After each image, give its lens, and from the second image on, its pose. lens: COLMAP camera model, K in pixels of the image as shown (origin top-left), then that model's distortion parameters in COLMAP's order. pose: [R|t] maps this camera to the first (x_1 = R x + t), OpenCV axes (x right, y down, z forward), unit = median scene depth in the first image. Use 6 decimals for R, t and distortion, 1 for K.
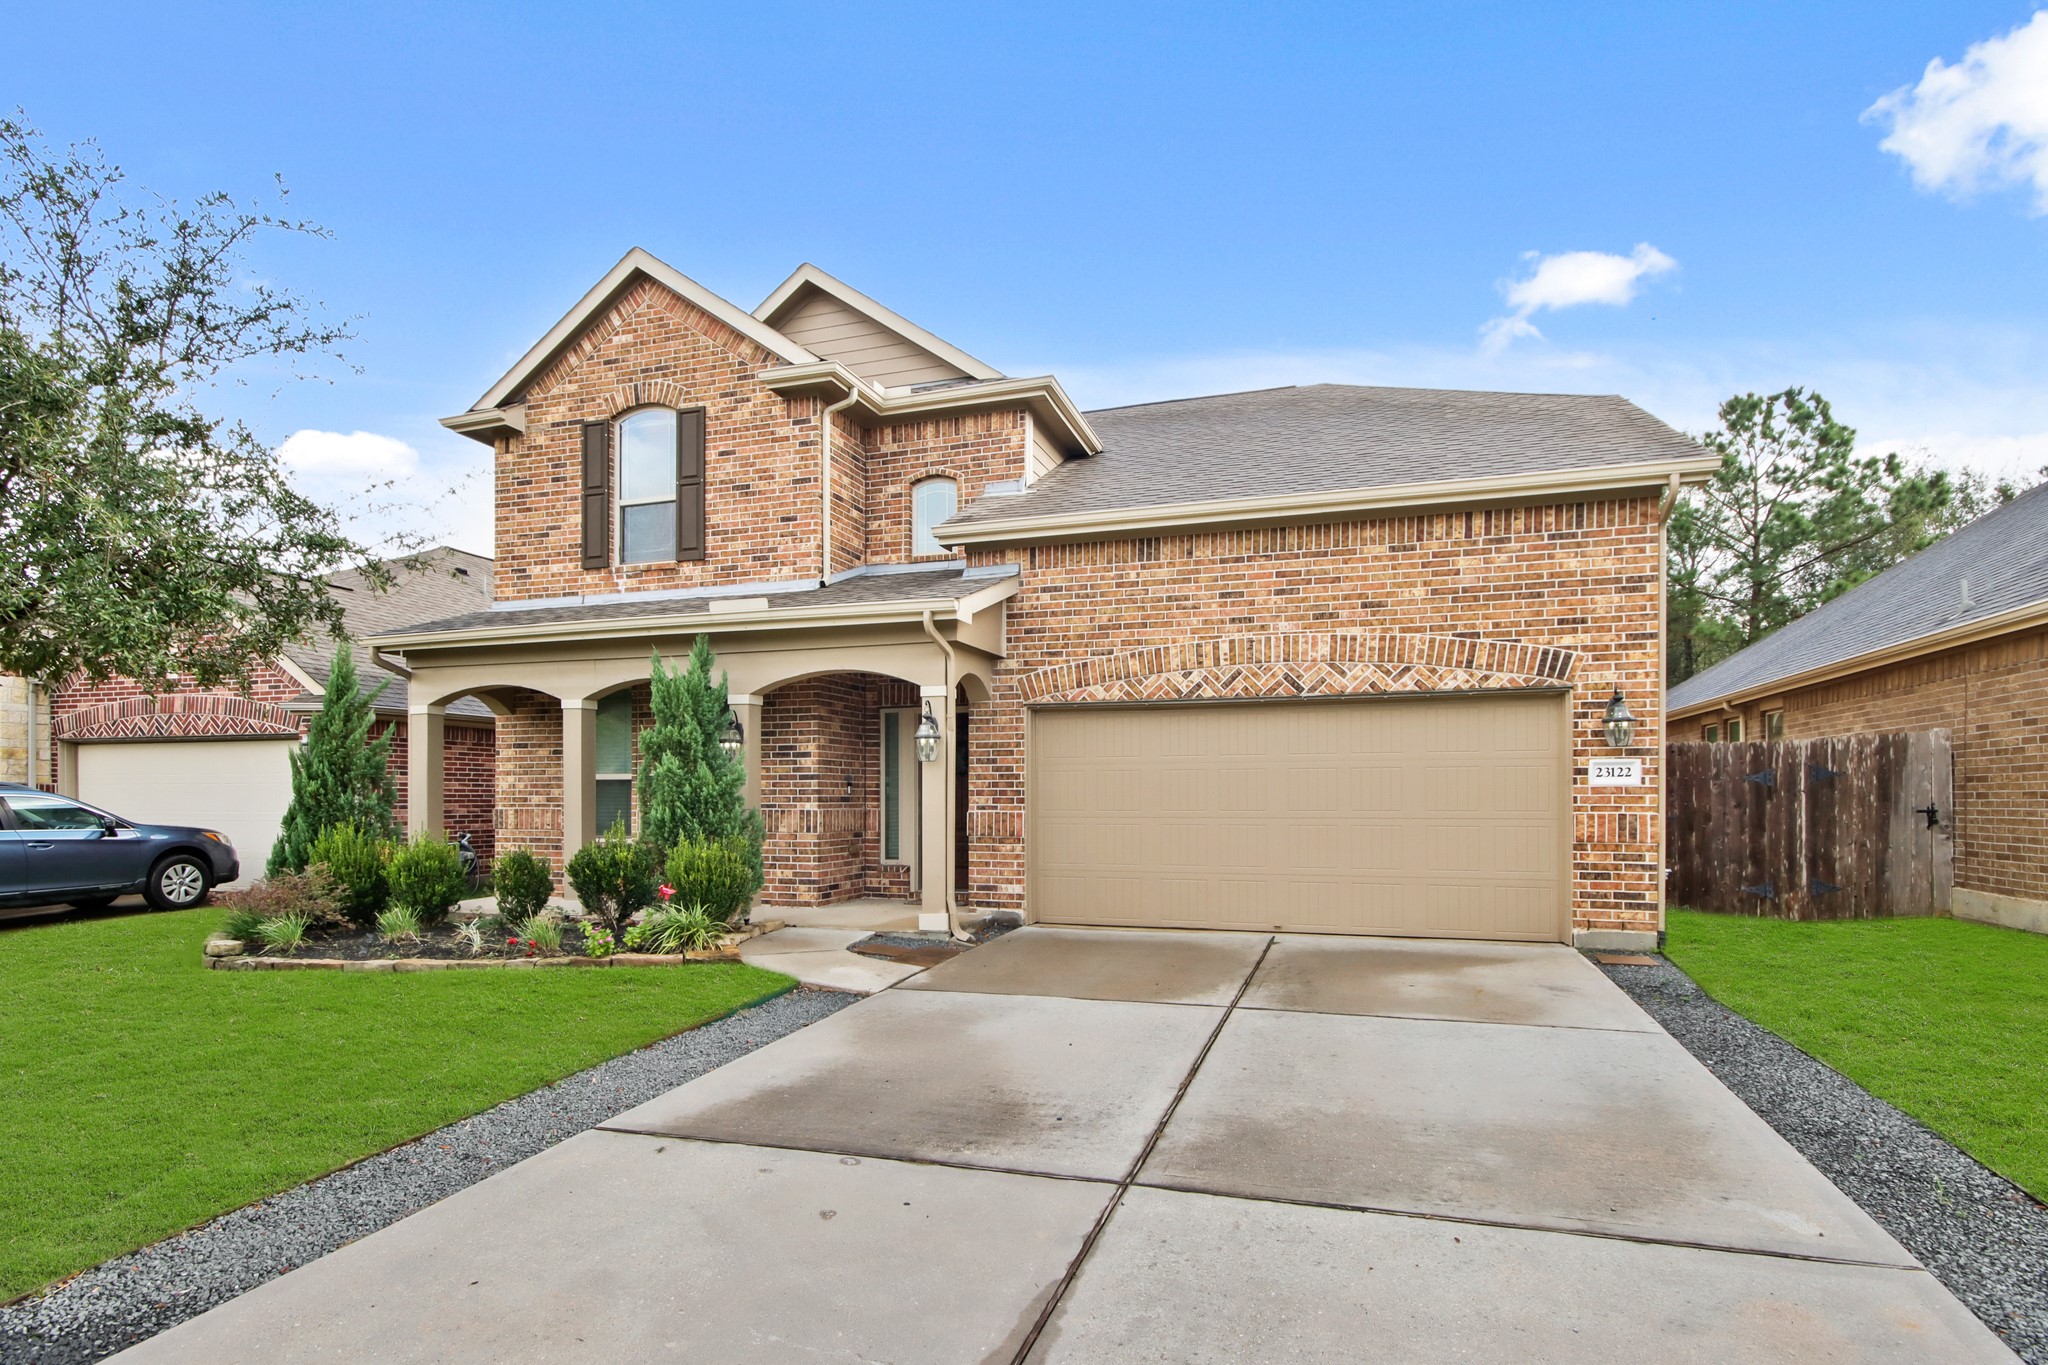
lens RADIAL K [[967.7, 0, 959.8], [0, 967.7, 788.9], [0, 0, 1]] dist [0.022254, -0.004028]
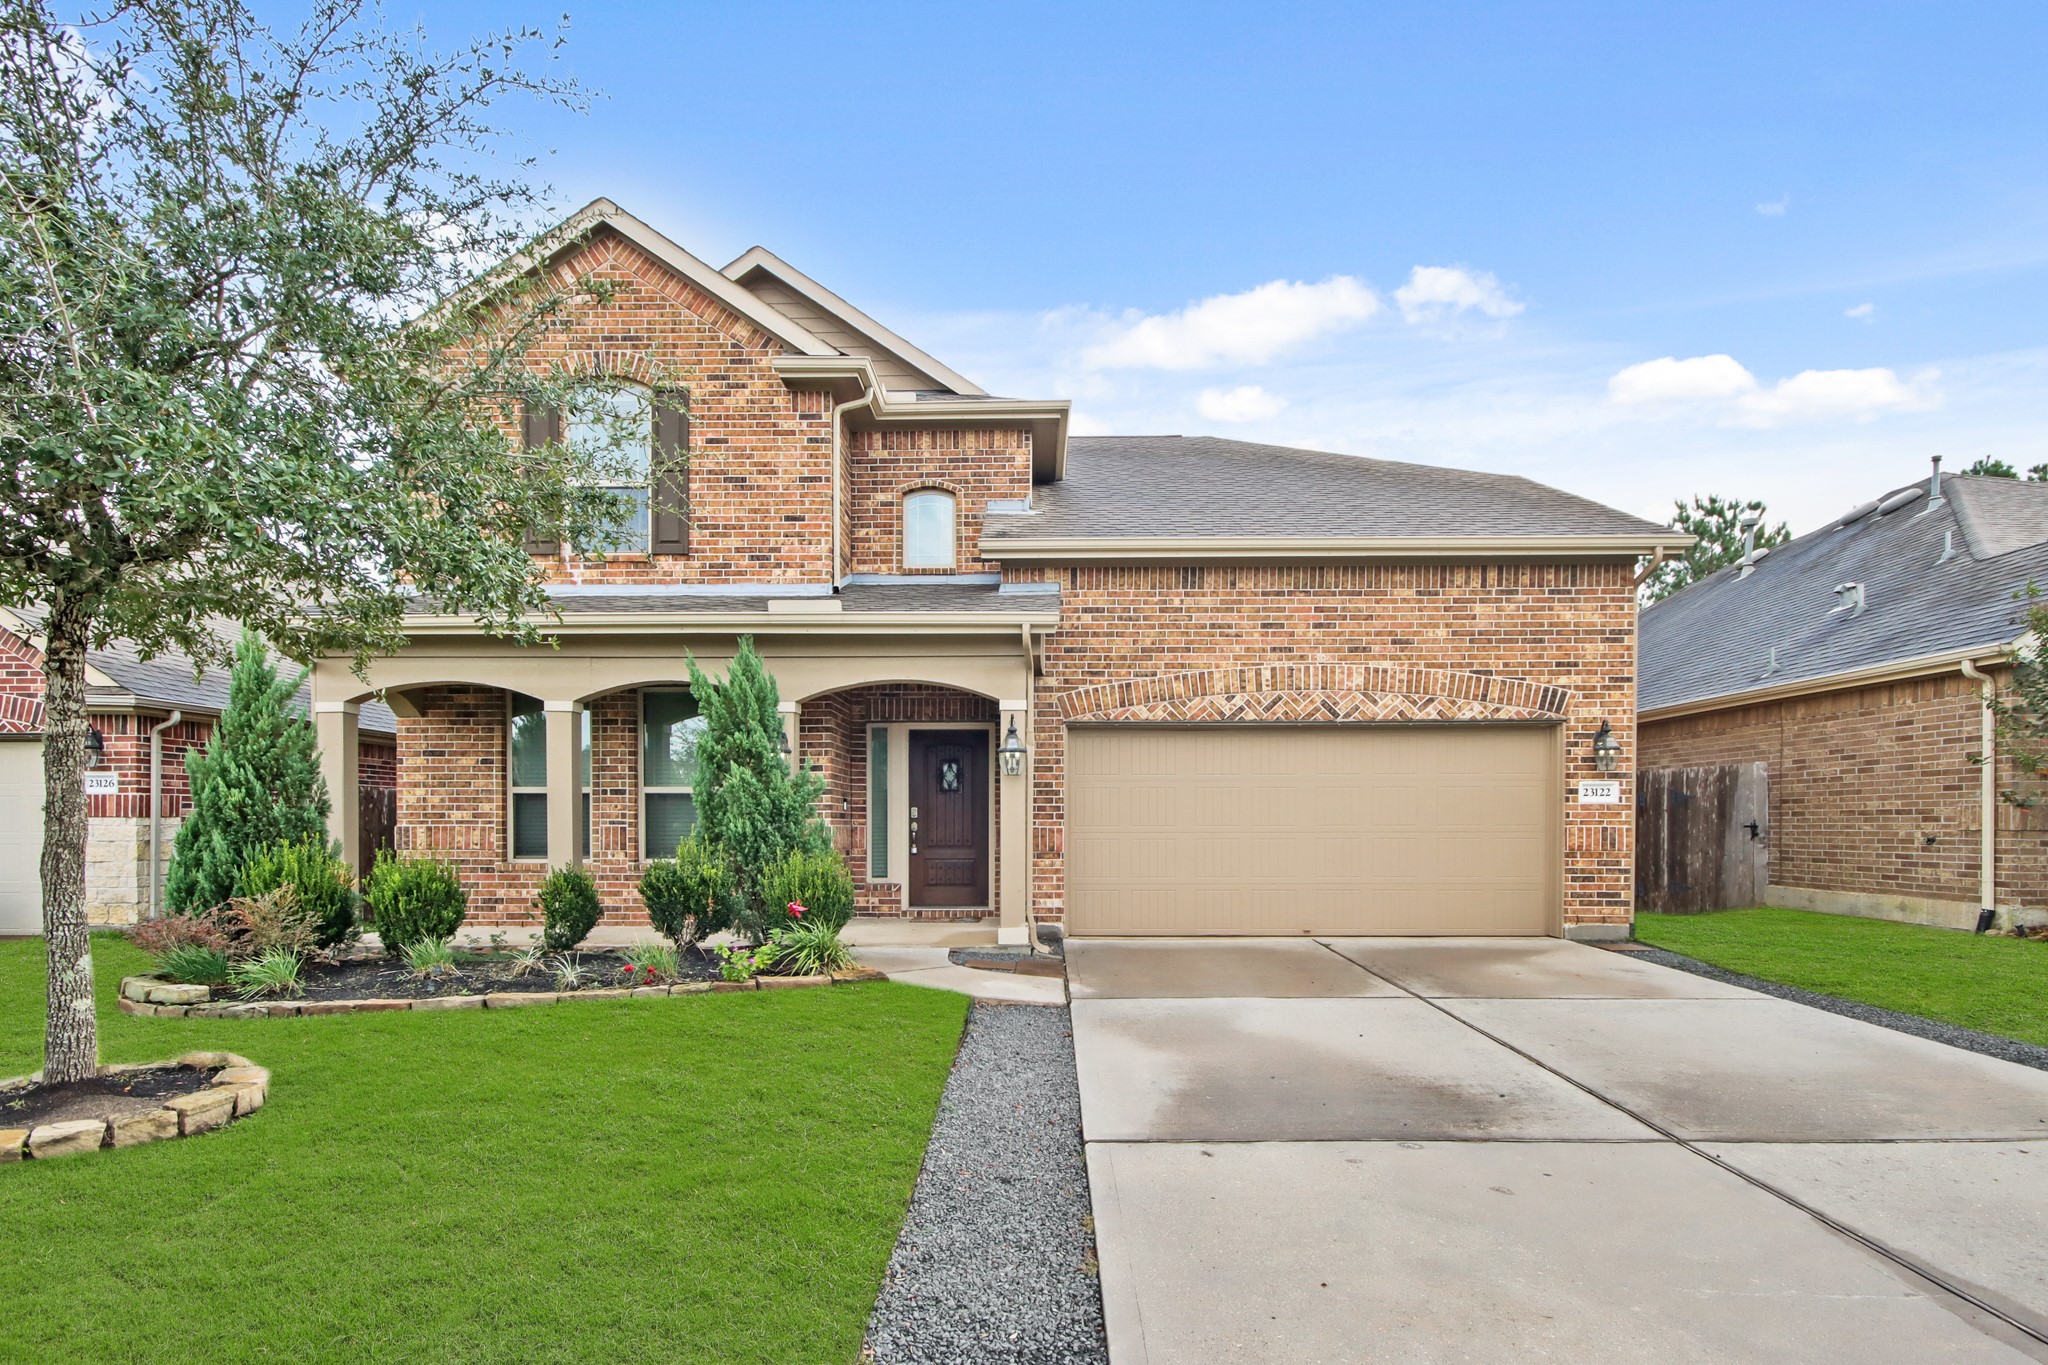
lens RADIAL K [[967.7, 0, 950.9], [0, 967.7, 827.6], [0, 0, 1]] dist [0.022254, -0.004028]
pose [[0.961240, 0.001191, 0.275711, -0.366291], [-0.004738, 0.999914, 0.012200, 0.013388], [-0.275672, -0.013034, 0.961163, 0.057309]]
